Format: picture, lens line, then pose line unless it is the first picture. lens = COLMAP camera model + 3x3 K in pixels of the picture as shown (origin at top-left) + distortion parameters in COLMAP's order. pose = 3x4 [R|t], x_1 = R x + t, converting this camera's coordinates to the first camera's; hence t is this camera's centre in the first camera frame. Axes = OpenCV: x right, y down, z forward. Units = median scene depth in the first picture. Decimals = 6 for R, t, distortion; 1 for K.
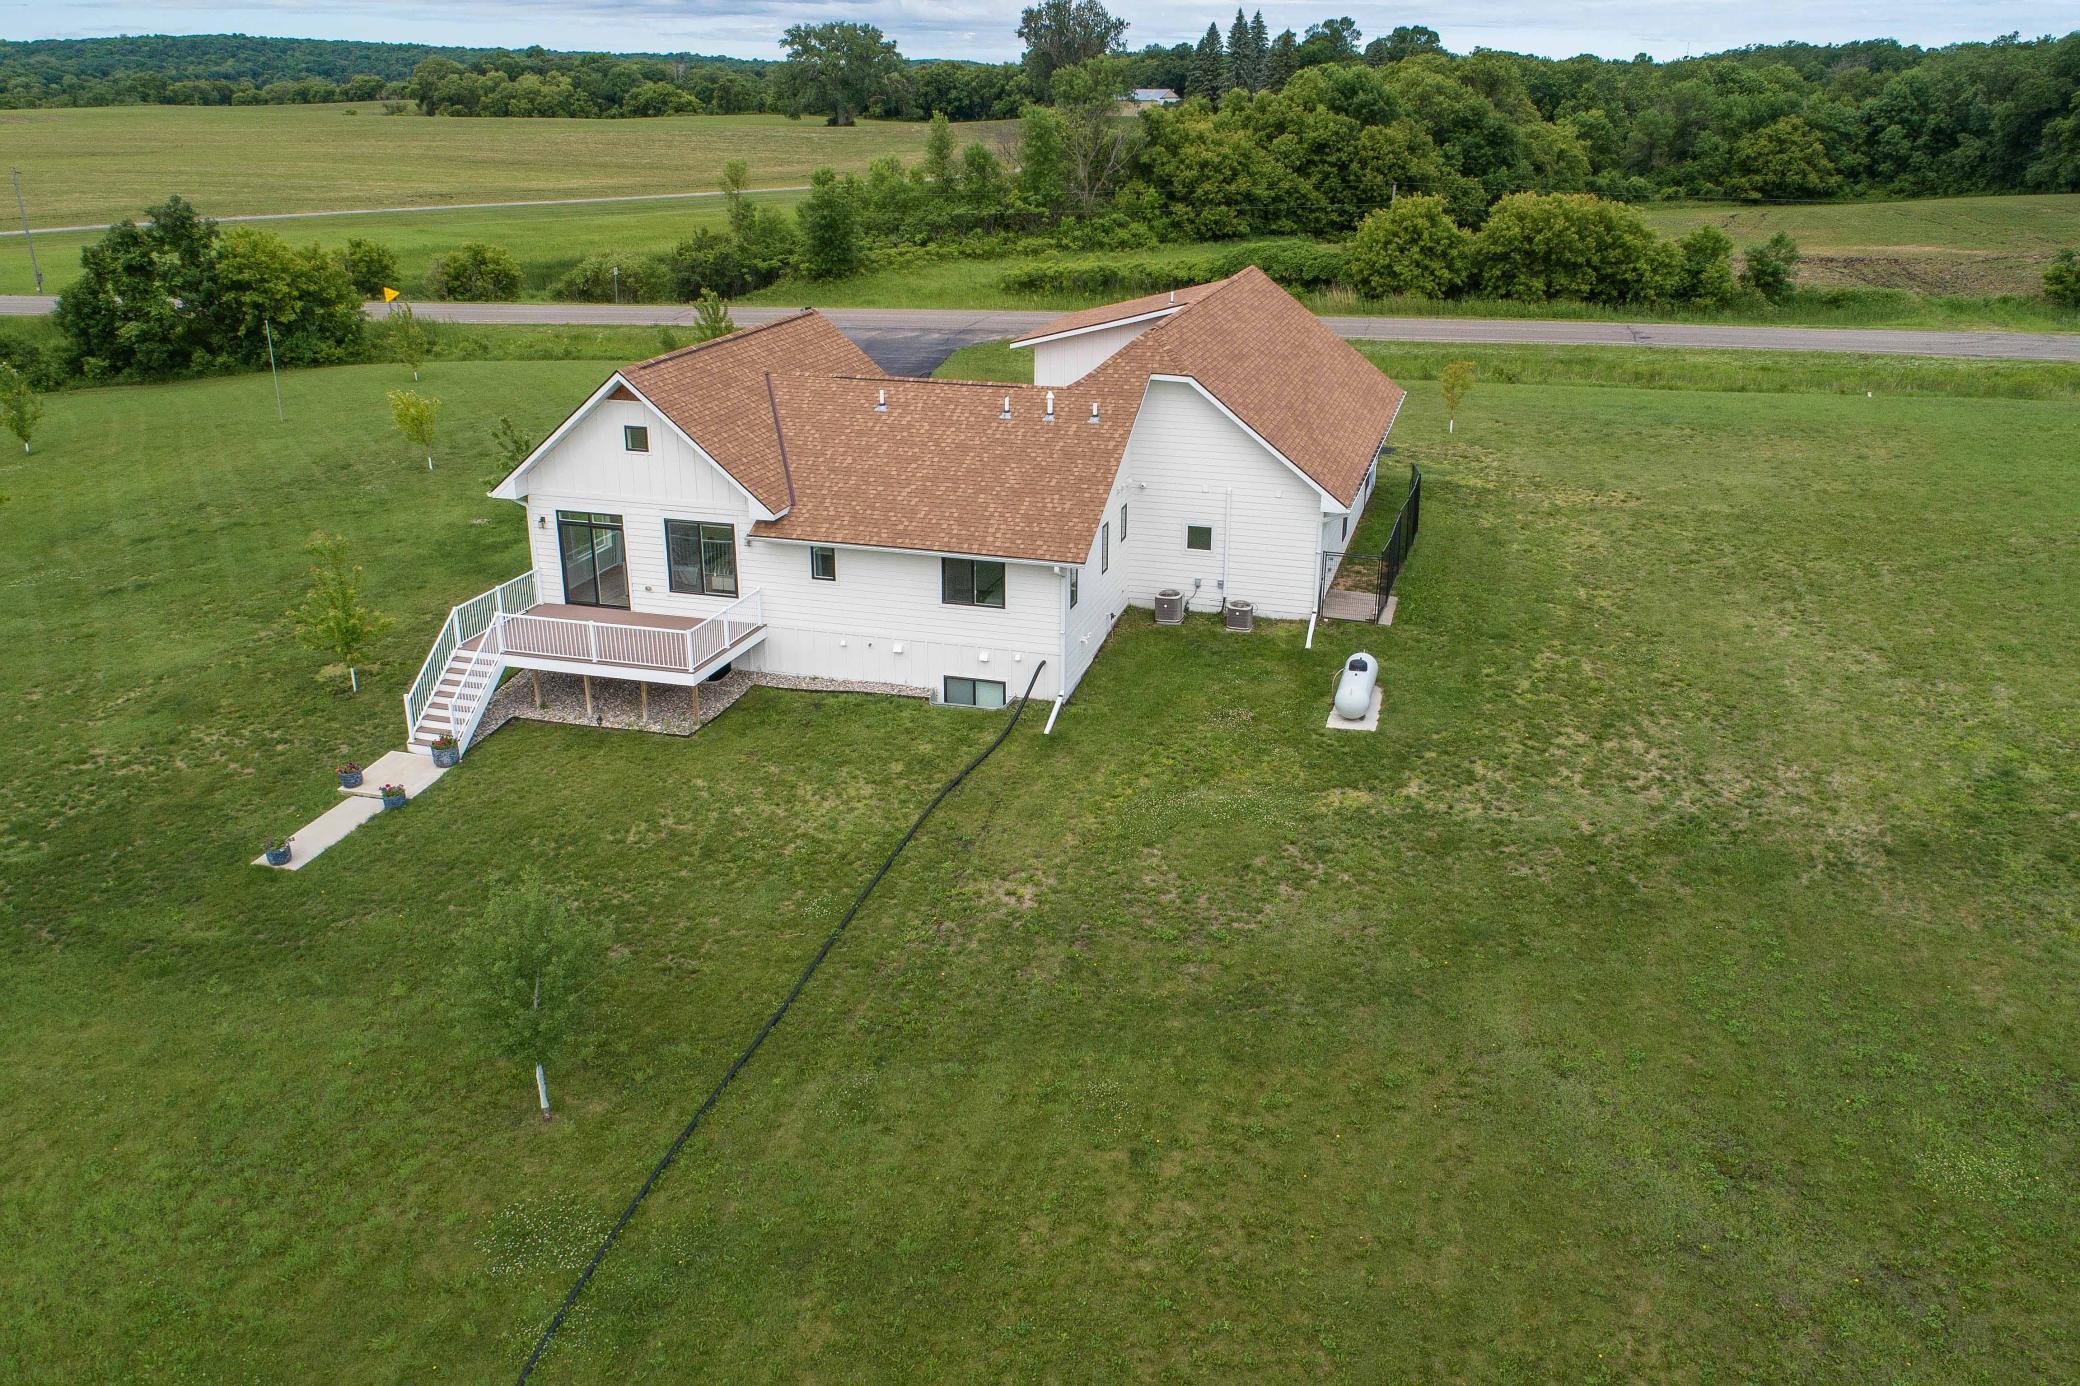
lens RADIAL K [[1651.7, 0, 1037.3], [0, 1651.7, 685.1], [0, 0, 1]] dist [-0.026350, 0.018812]
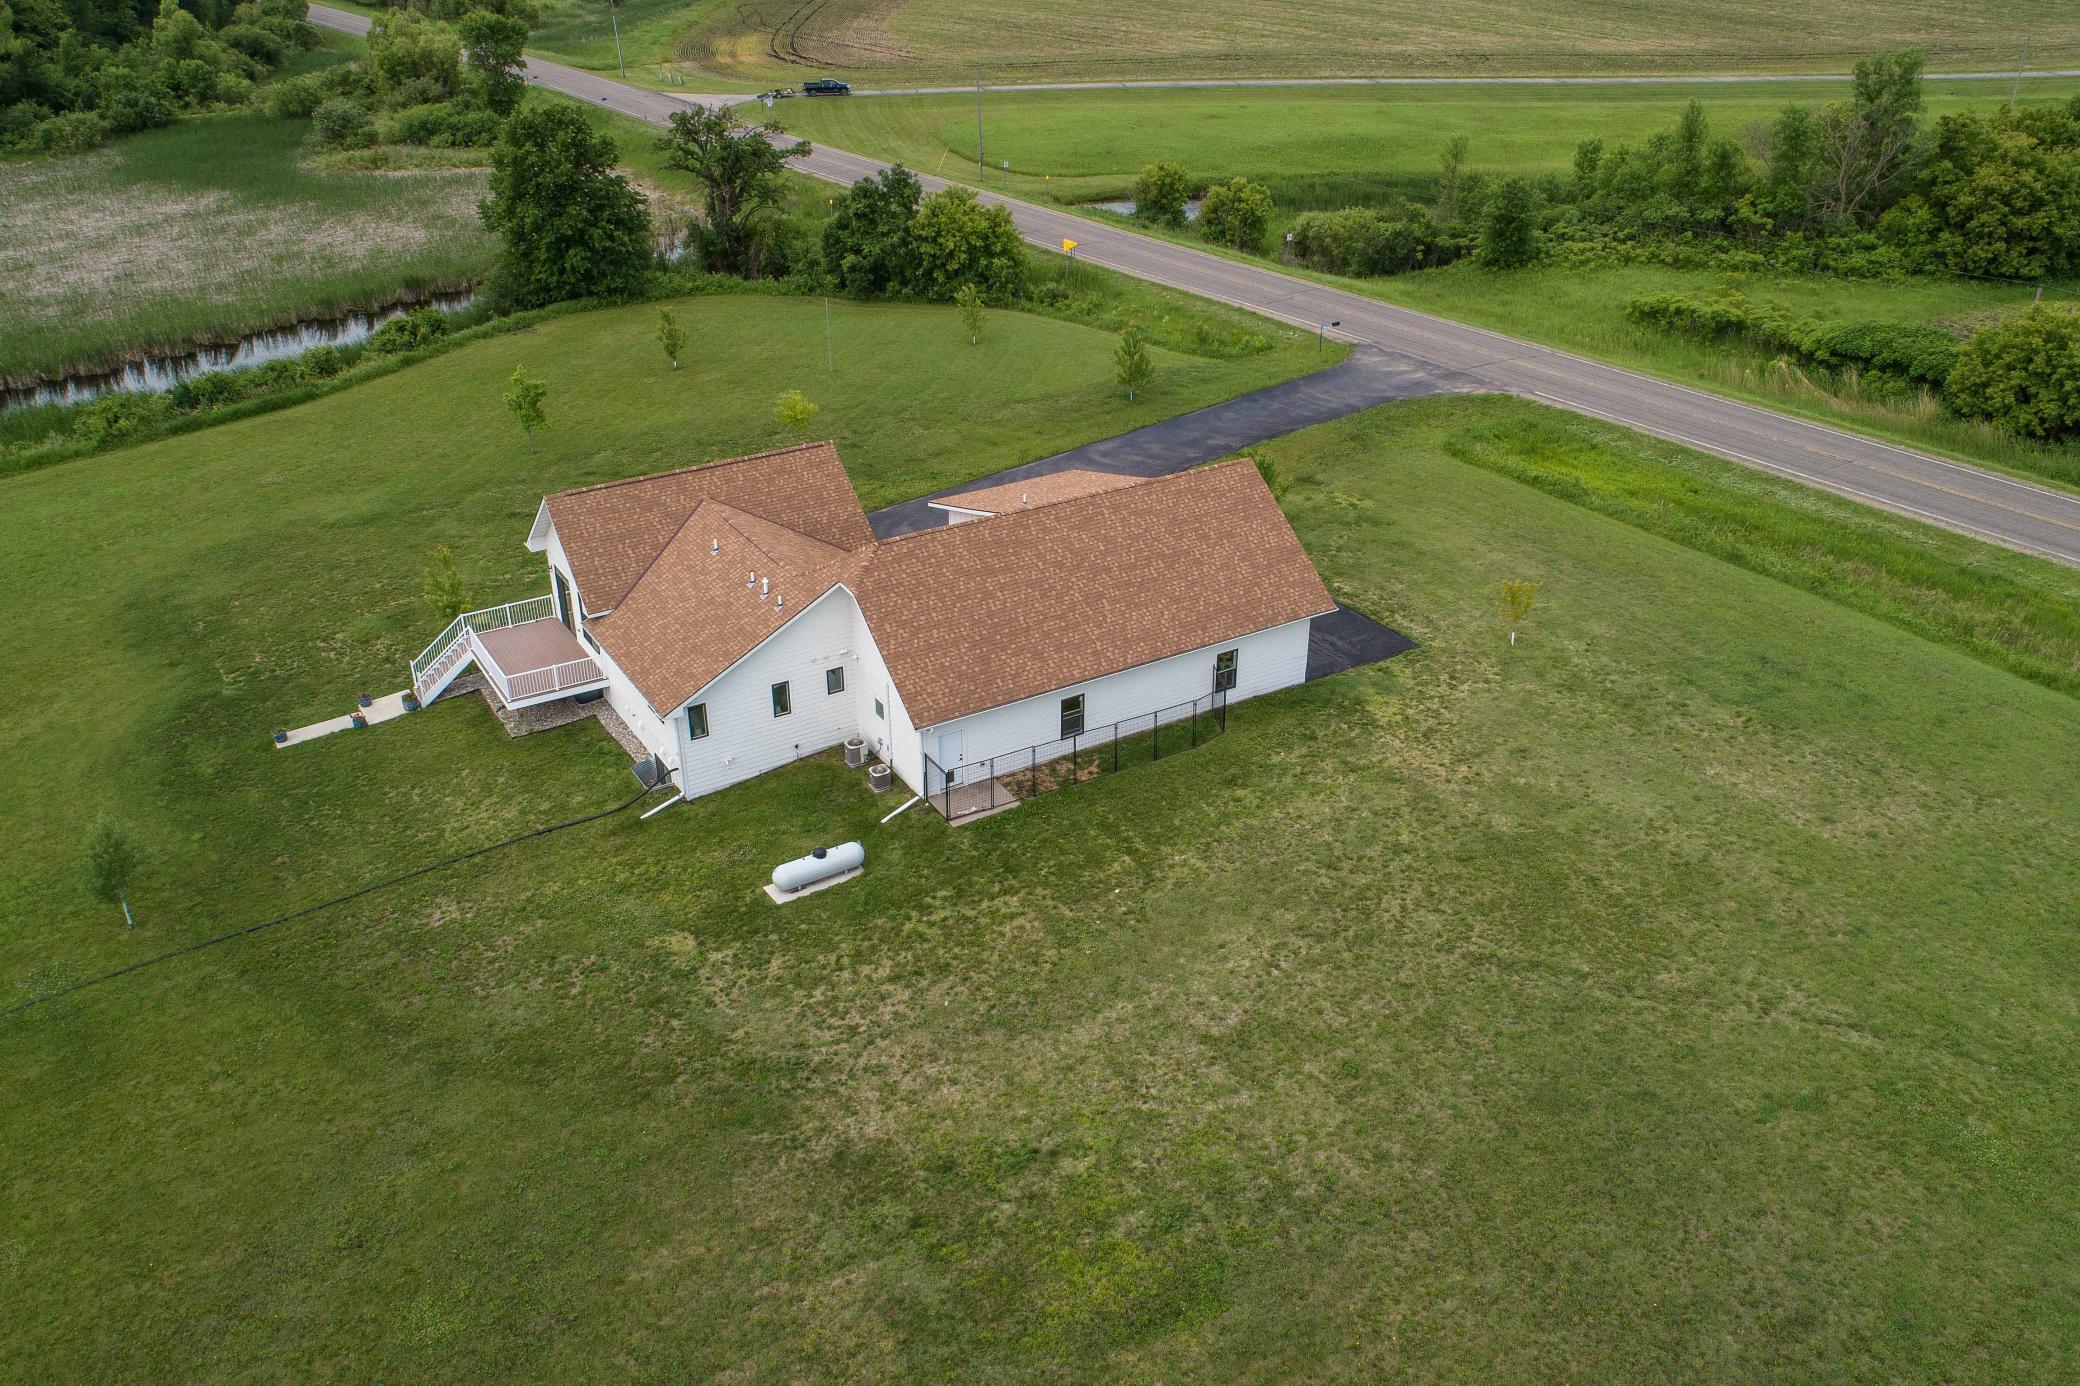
lens RADIAL K [[1651.7, 0, 1048.6], [0, 1651.7, 691.3], [0, 0, 1]] dist [-0.026350, 0.018812]
pose [[0.743785, 0.310140, -0.592112, 0.980289], [-0.229693, 0.950487, 0.209321, -0.413752], [0.627714, -0.019686, 0.778195, 0.089912]]
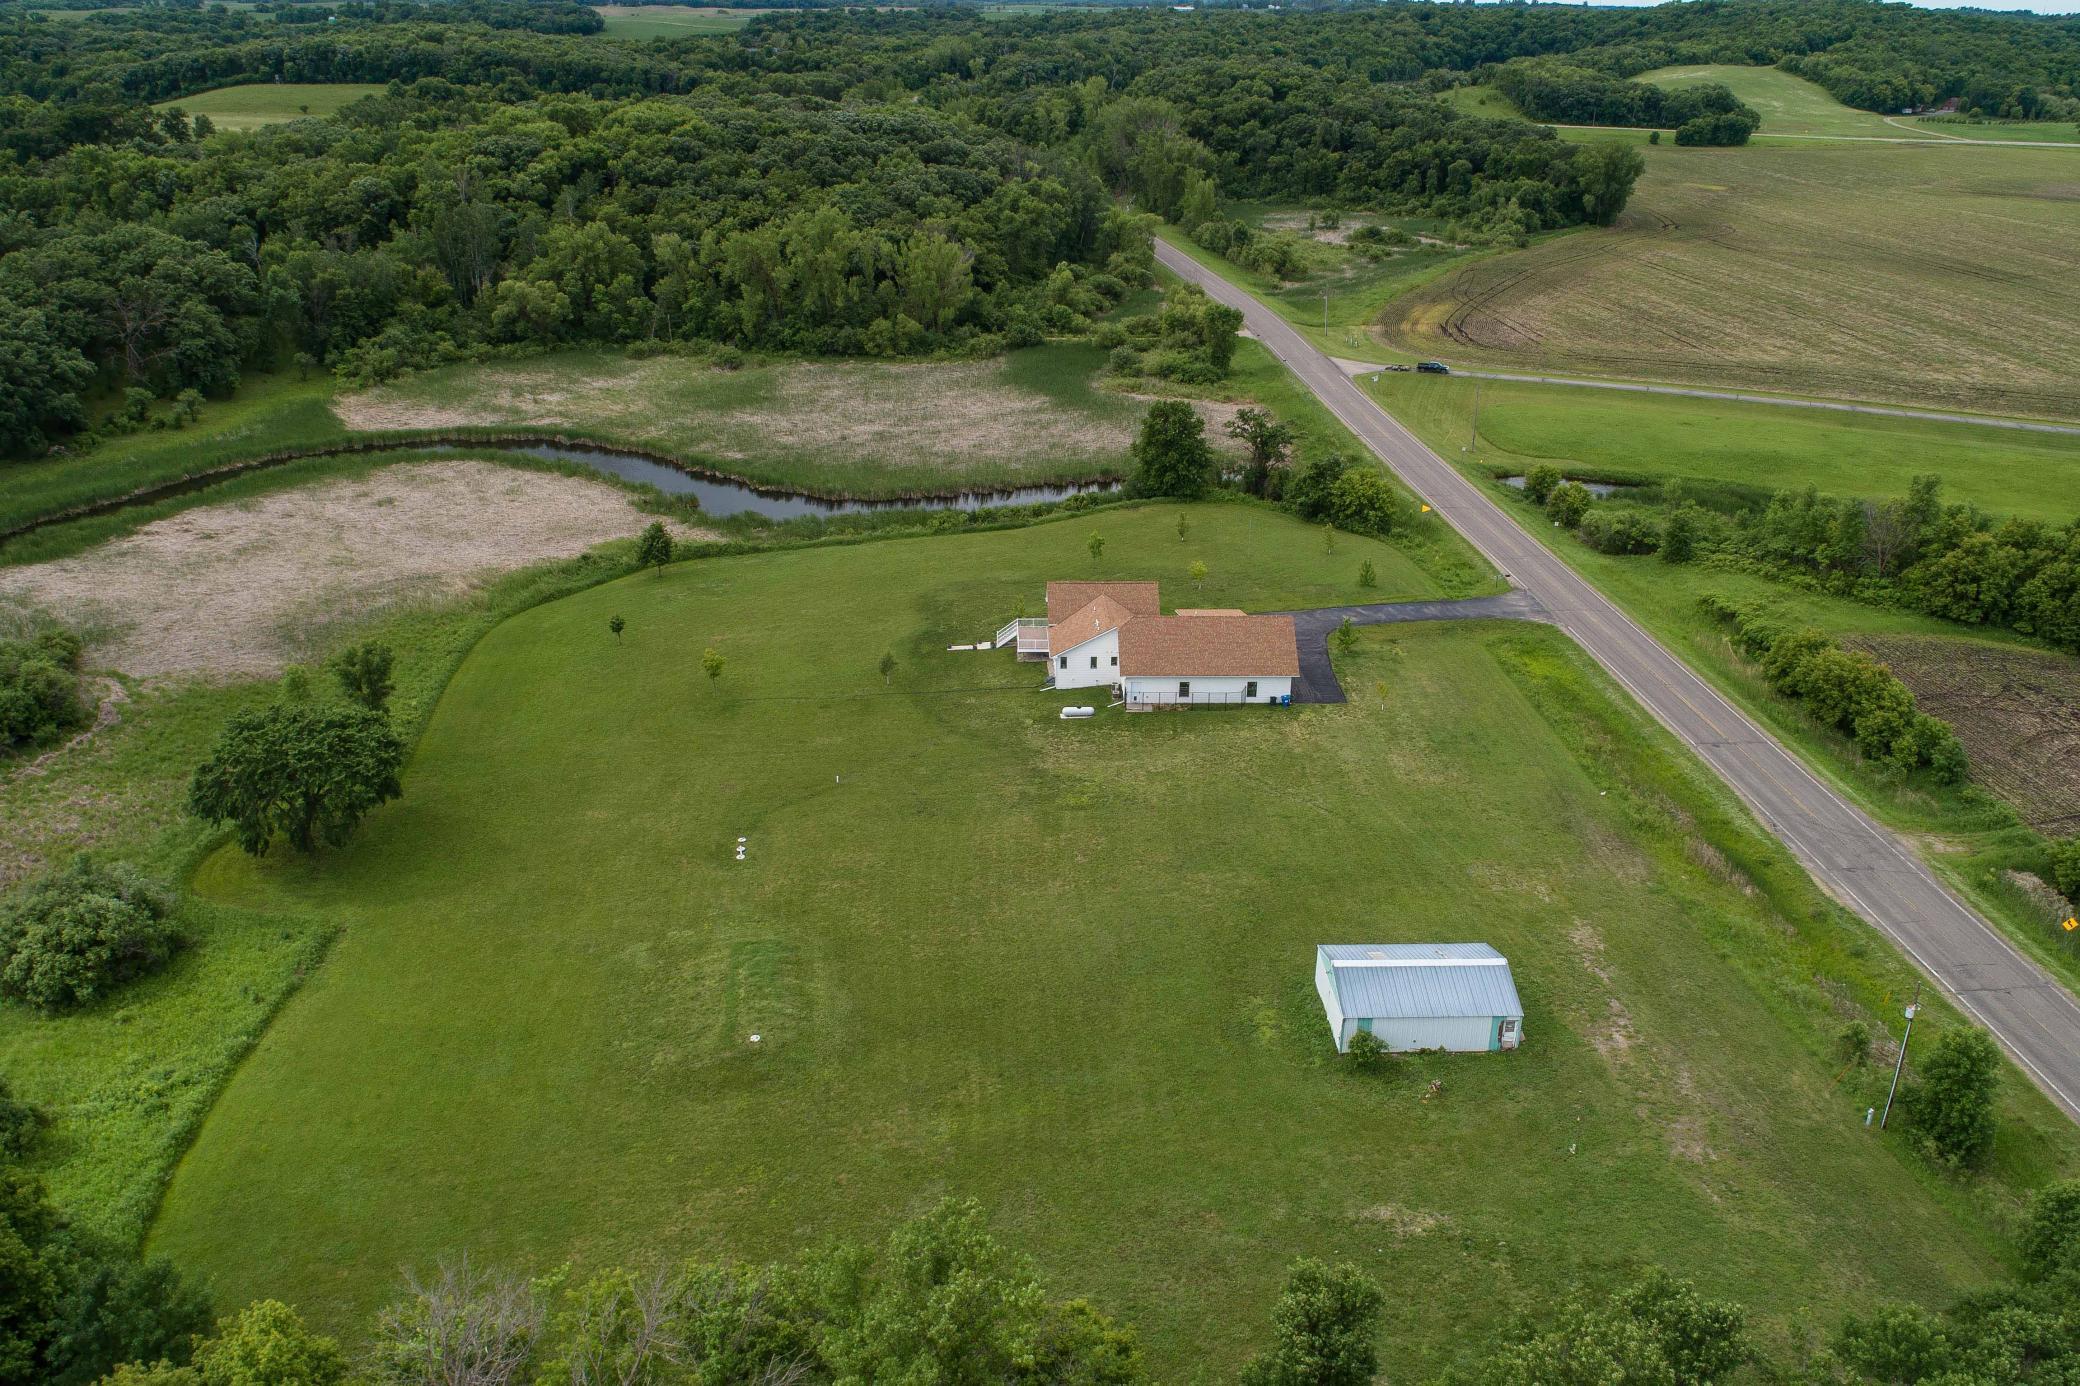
lens RADIAL K [[1651.7, 0, 1047.7], [0, 1651.7, 700.5], [0, 0, 1]] dist [-0.026350, 0.018812]
pose [[0.315539, 0.378708, -0.870066, 3.399370], [-0.339398, 0.901295, 0.269214, -1.005014], [0.886140, 0.210352, 0.412927, -0.686847]]
